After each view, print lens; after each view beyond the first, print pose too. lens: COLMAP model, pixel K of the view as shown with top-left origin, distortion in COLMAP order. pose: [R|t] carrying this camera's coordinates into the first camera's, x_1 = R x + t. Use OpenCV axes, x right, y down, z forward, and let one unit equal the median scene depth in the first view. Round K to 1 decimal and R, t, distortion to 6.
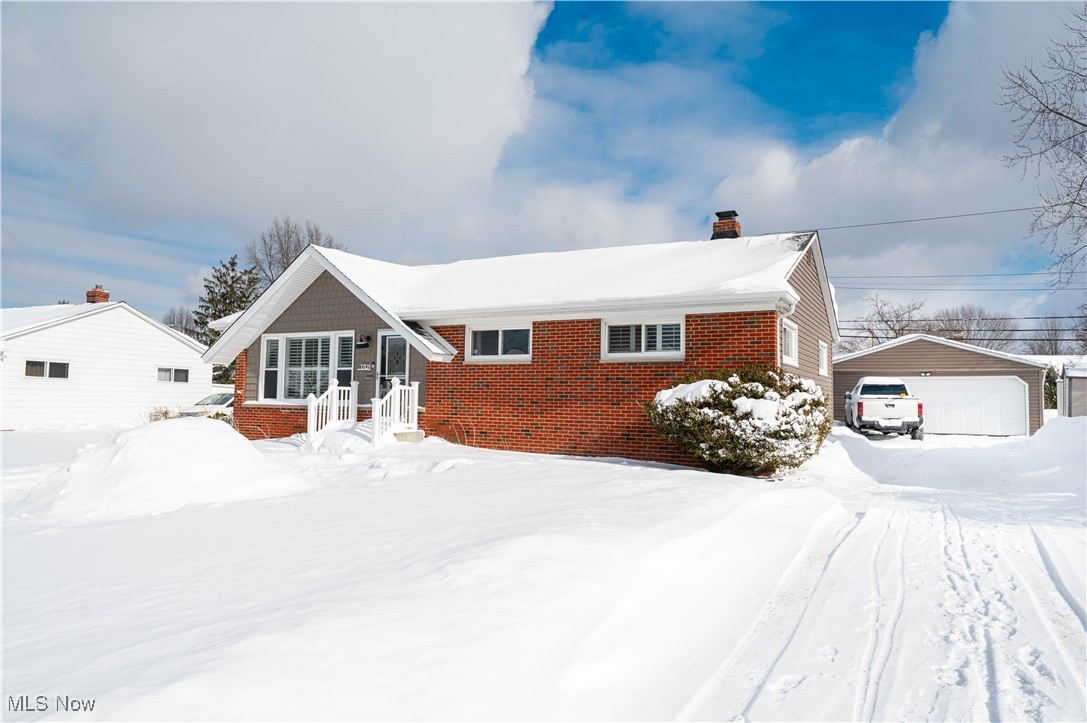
lens RADIAL K [[729.5, 0, 543.5], [0, 729.5, 361.5], [0, 0, 1]] dist [0.000902, 0.000100]
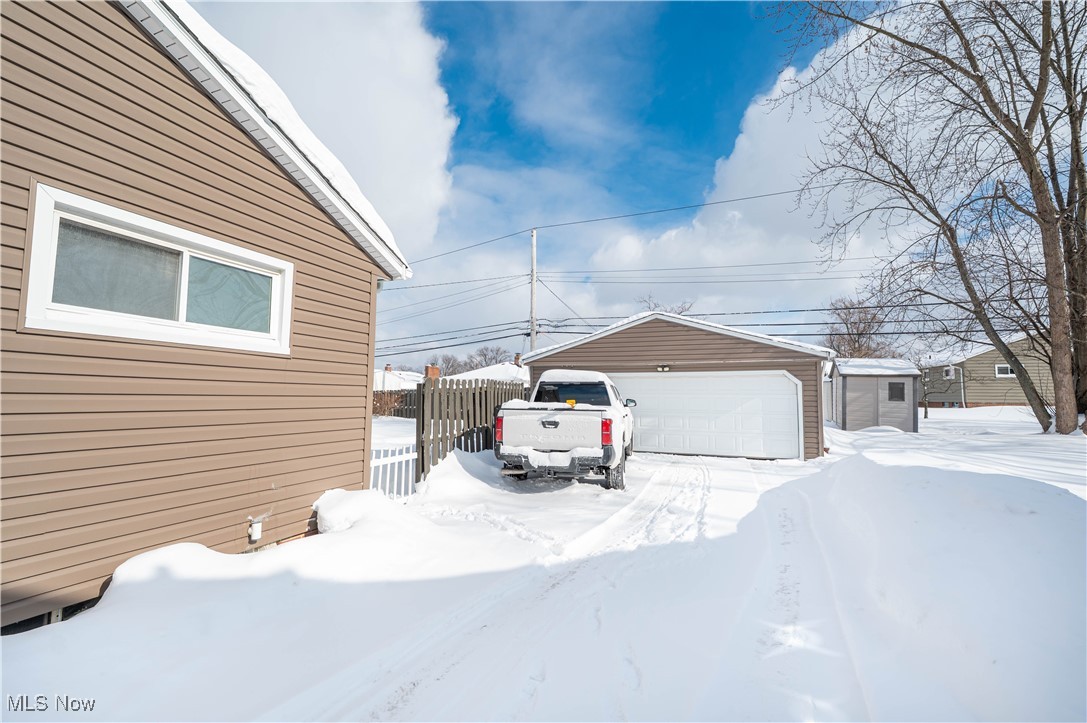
lens RADIAL K [[448.2, 0, 544.8], [0, 448.2, 369.4], [0, 0, 1]] dist [-0.002467, -0.000423]
pose [[0.994862, 0.001920, 0.101220, 0.503589], [-0.000981, 0.999956, -0.009328, 0.030111], [-0.101234, 0.009181, 0.994820, 0.798511]]
